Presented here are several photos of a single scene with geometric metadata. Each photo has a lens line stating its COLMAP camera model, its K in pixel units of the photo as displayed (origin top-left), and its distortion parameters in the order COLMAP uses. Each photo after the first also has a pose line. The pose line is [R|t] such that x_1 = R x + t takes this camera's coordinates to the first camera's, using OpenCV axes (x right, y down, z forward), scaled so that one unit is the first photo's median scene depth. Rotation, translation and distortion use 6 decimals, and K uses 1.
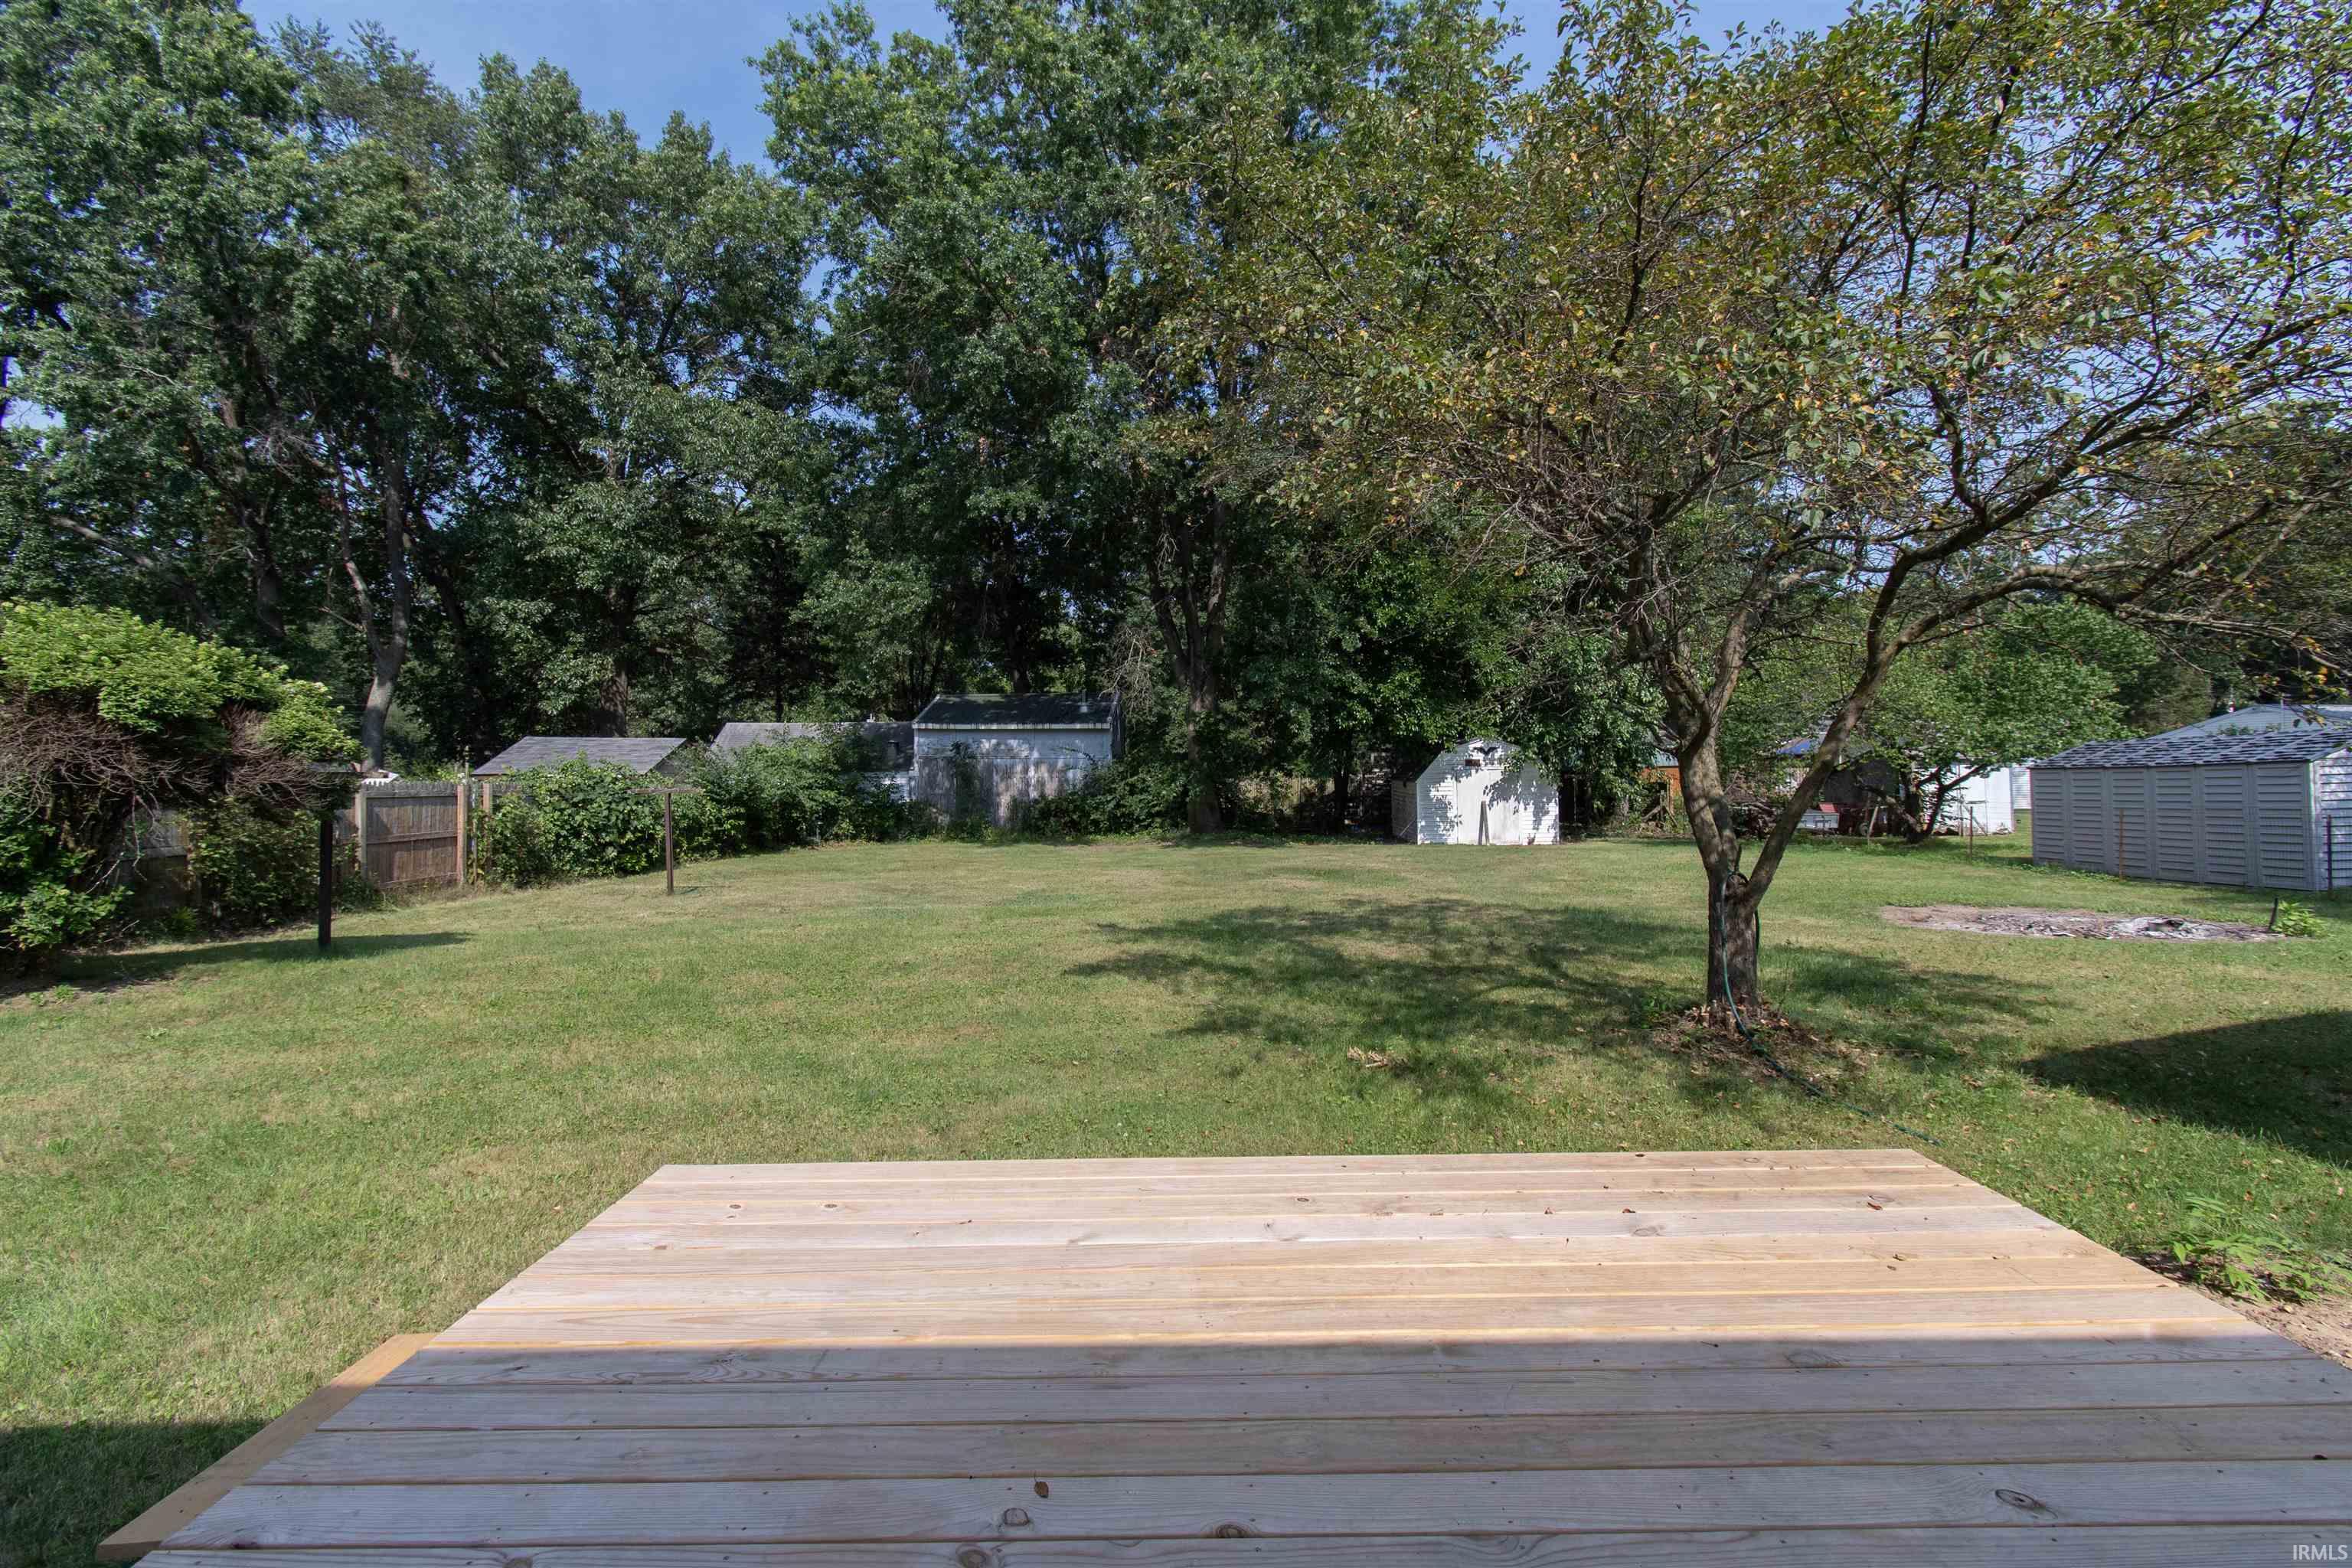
lens RADIAL K [[1015.4, 0, 1180.2], [0, 1015.4, 770.3], [0, 0, 1]] dist [0.000656, -0.001021]
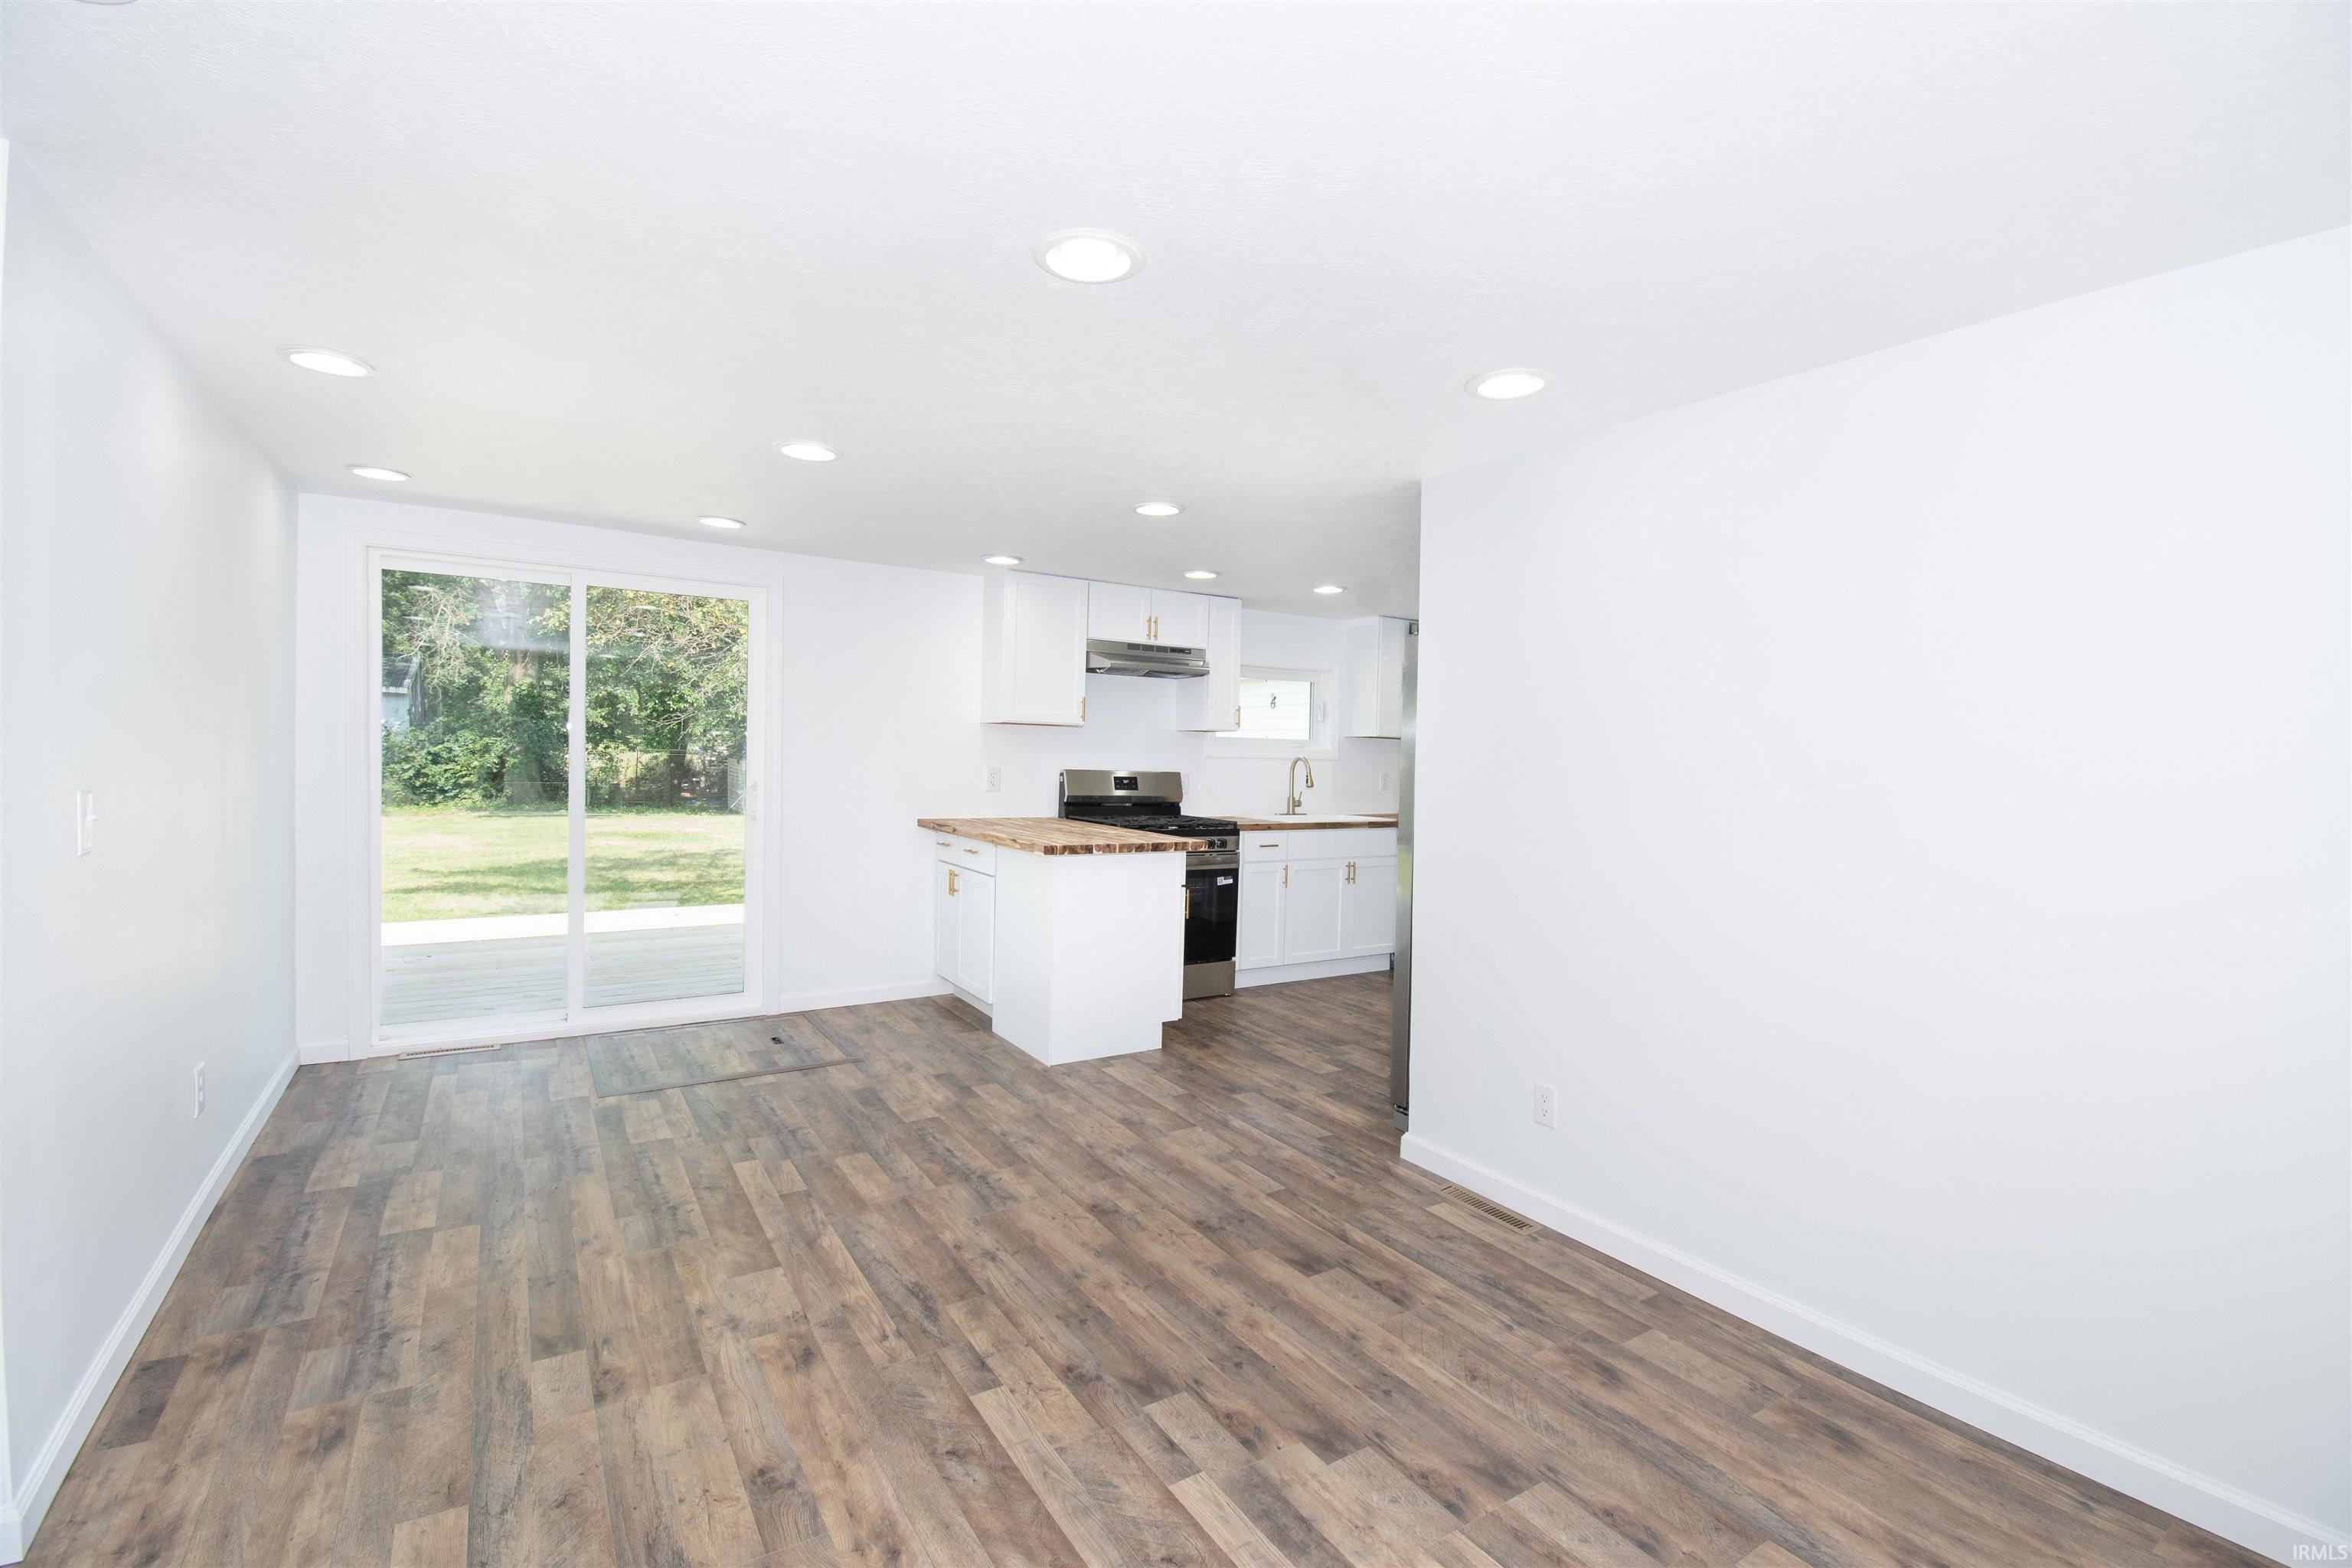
lens RADIAL K [[1015.4, 0, 1179.2], [0, 1015.4, 778.3], [0, 0, 1]] dist [0.000656, -0.001021]
pose [[0.830086, 0.017650, 0.557356, 0.002085], [-0.033390, 0.999279, 0.018084, -0.003603], [-0.556635, -0.033621, 0.830077, -0.214291]]
